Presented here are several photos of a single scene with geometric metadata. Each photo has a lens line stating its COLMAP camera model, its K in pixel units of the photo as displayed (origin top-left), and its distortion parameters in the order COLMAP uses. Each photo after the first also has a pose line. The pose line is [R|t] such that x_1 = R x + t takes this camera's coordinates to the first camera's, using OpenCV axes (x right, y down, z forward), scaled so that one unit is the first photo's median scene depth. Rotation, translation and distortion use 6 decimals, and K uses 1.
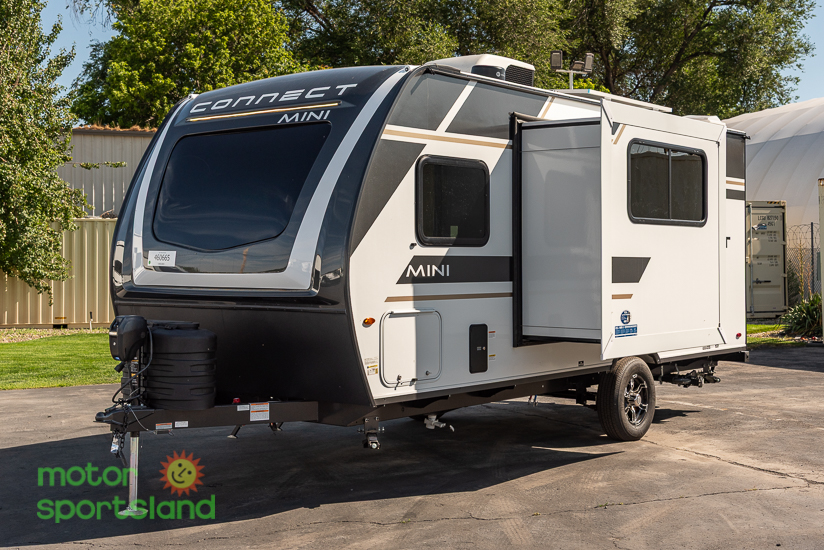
lens RADIAL K [[1182.8, 0, 412.0], [0, 1182.8, 275.0], [0, 0, 1]] dist [0.010994, -0.090327]
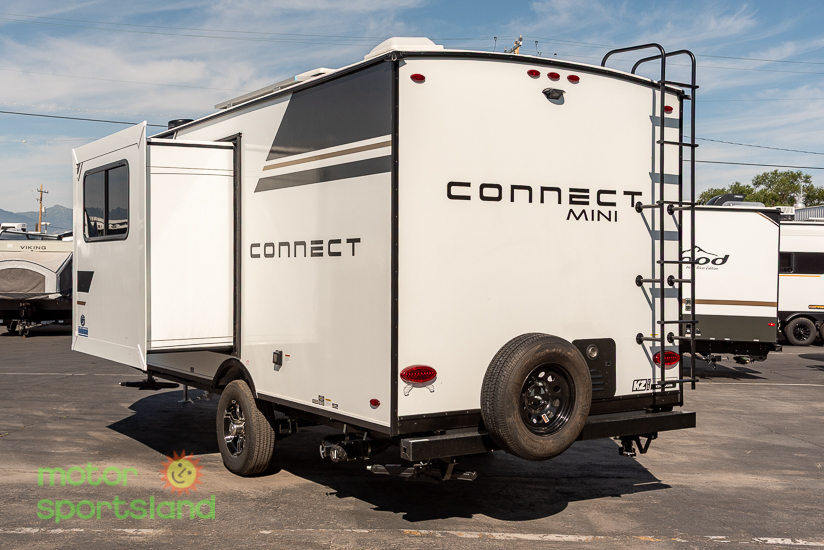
lens RADIAL K [[935.5, 0, 412.0], [0, 935.5, 275.0], [0, 0, 1]] dist [-0.000091, -0.004742]
pose [[-0.293129, 0.008082, -0.956039, 1.039181], [-0.011006, 0.999869, 0.011827, -0.026955], [0.956010, 0.013989, -0.293001, 1.669958]]
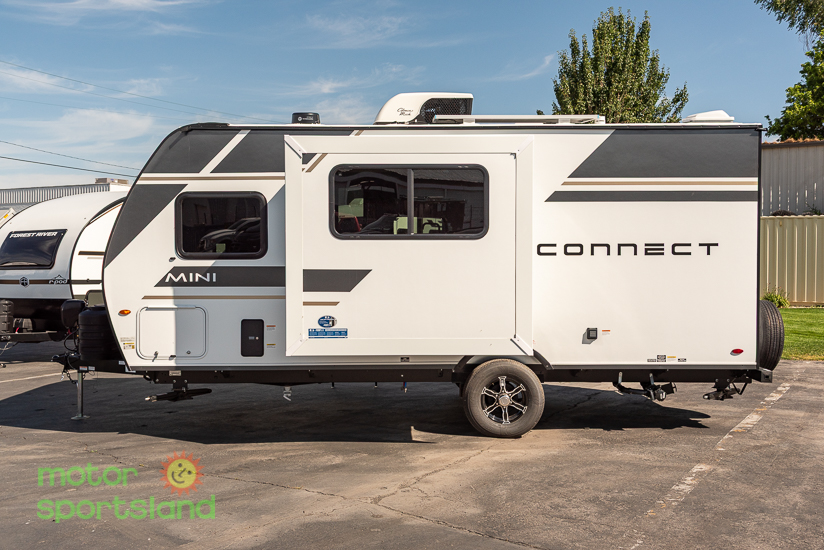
lens RADIAL K [[851.9, 0, 413.0], [0, 851.9, 288.1], [0, 0, 1]] dist [0.065397, -0.005487]
pose [[0.623878, 0.039023, -0.780547, 0.917115], [-0.007339, 0.999001, 0.044079, -0.035570], [0.781487, -0.021772, 0.623542, 0.571273]]
